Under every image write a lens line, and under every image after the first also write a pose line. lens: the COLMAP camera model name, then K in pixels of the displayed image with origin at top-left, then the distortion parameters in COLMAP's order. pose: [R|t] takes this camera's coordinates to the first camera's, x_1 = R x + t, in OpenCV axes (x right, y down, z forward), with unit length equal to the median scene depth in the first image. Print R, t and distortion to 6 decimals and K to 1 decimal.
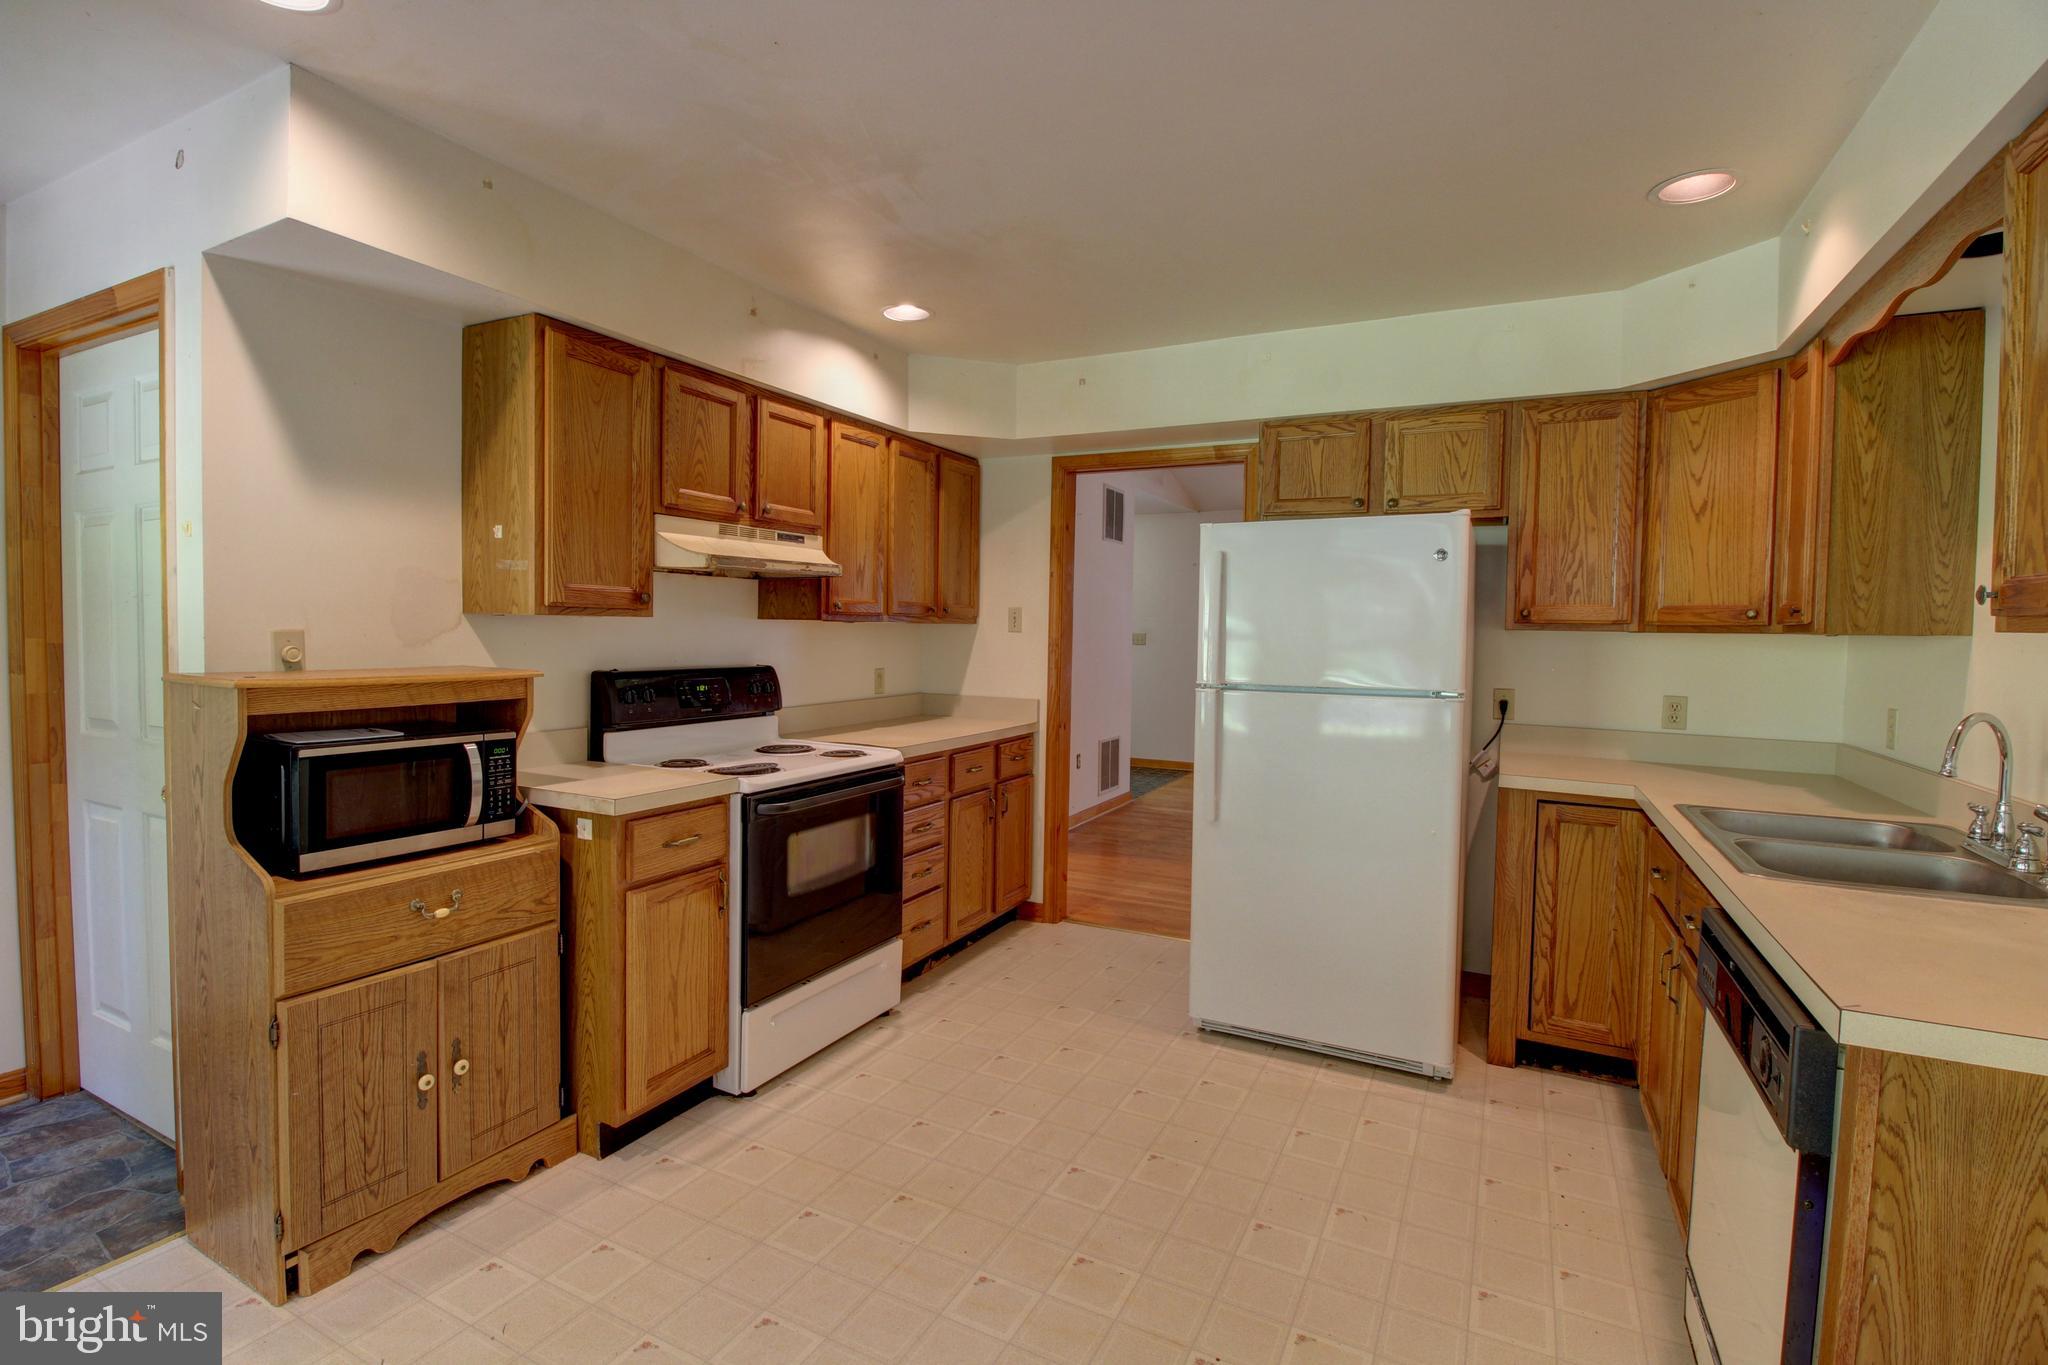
lens RADIAL K [[941.3, 0, 1028.5], [0, 941.3, 669.9], [0, 0, 1]] dist [-0.011789, -0.010115]
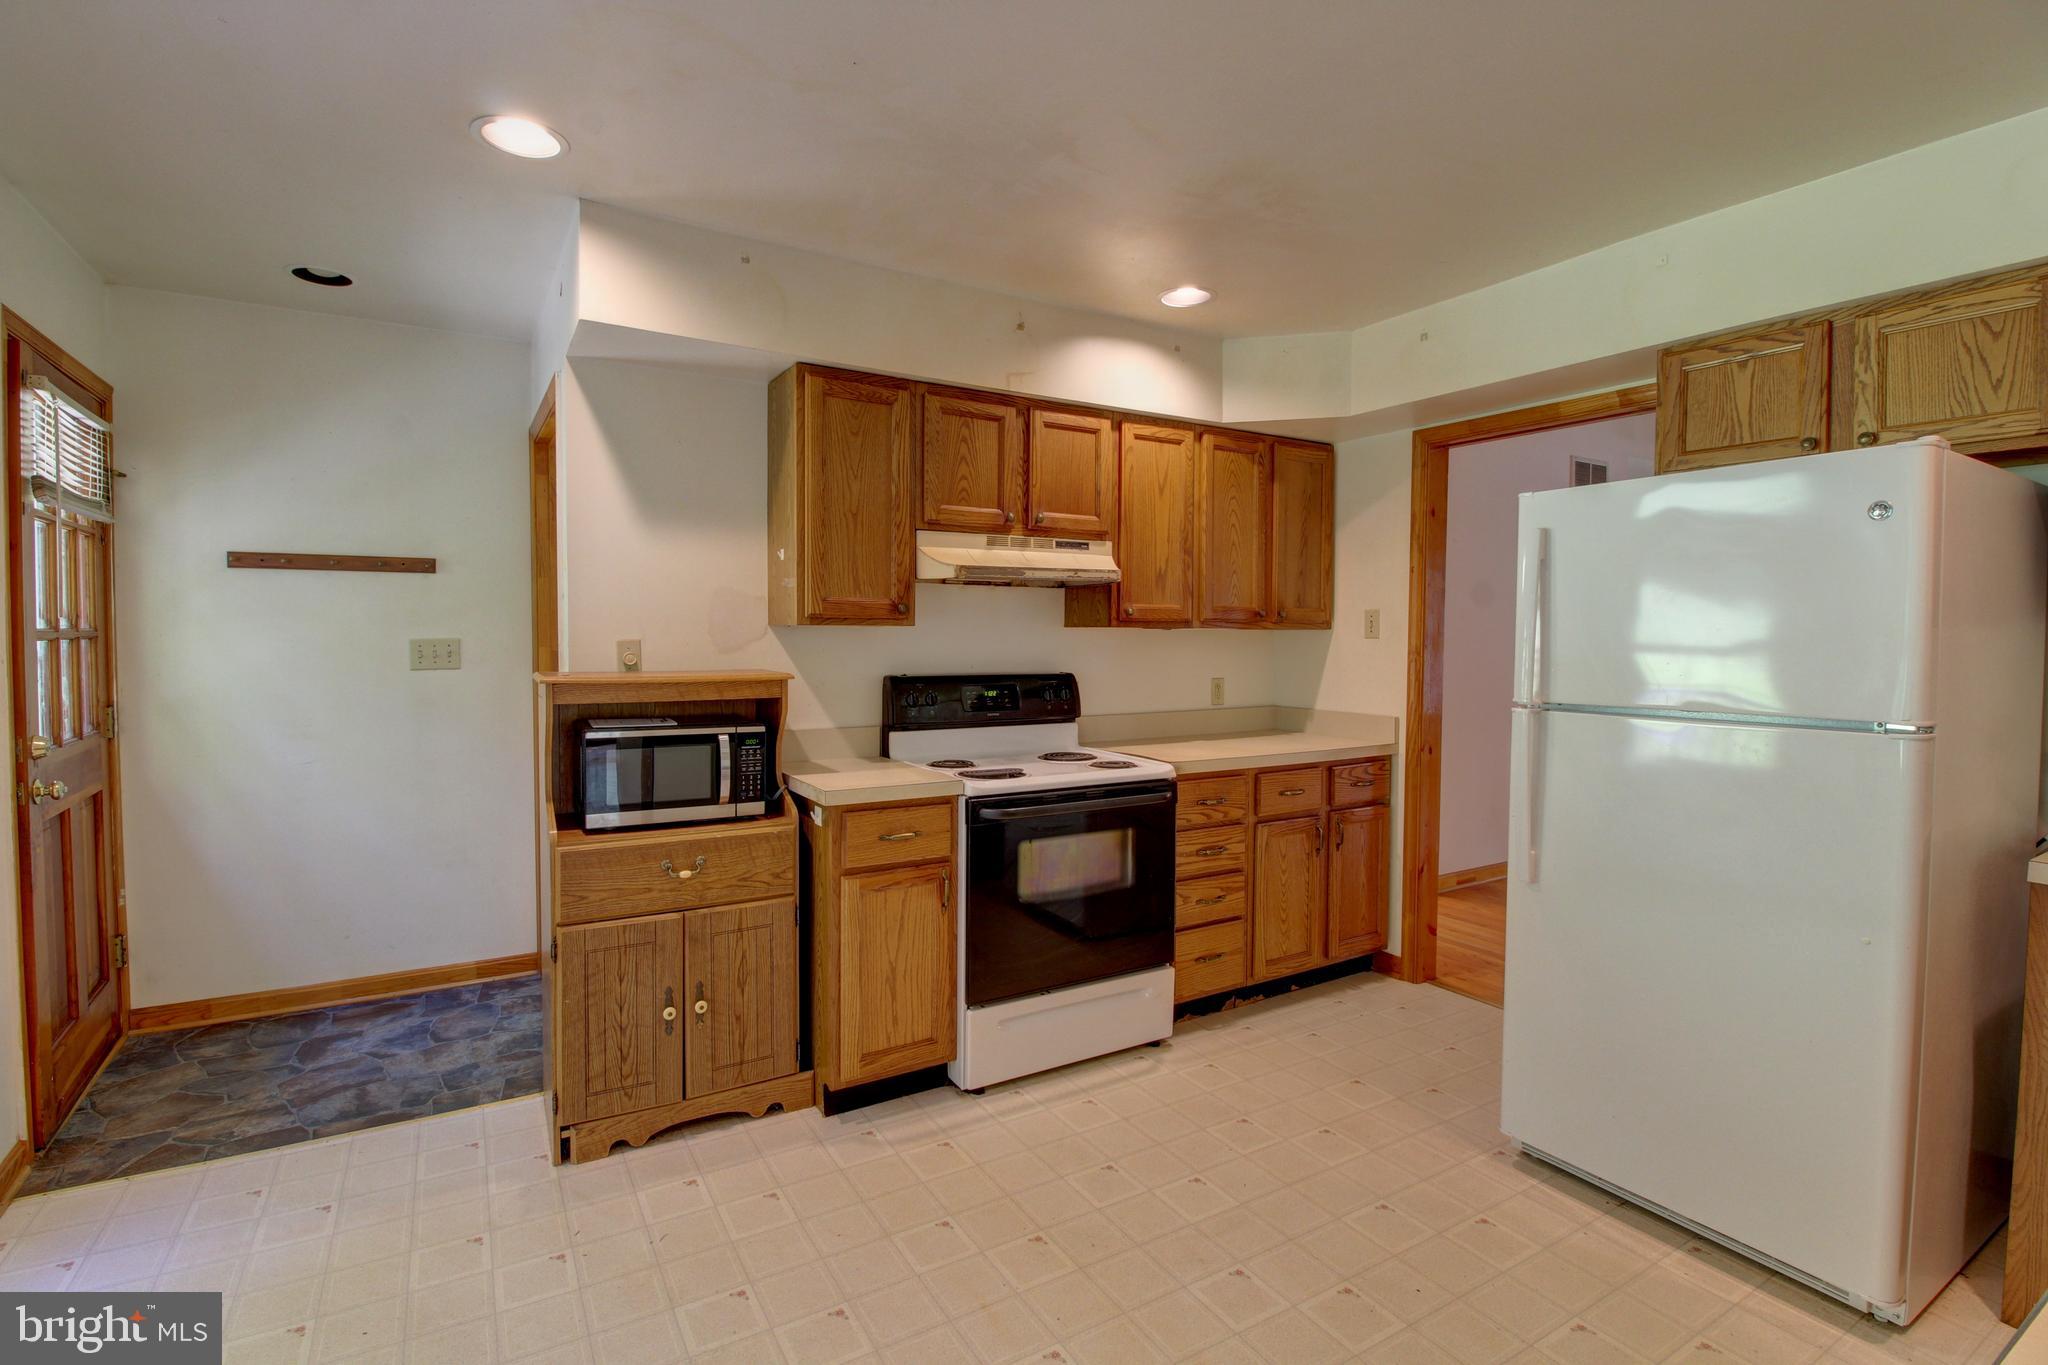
lens RADIAL K [[941.3, 0, 1004.5], [0, 941.3, 667.9], [0, 0, 1]] dist [-0.011789, -0.010115]
pose [[0.845718, 0.007506, -0.533578, 0.244863], [-0.014668, 0.999850, -0.009183, 0.000277], [0.533429, 0.015593, 0.845701, 0.132800]]
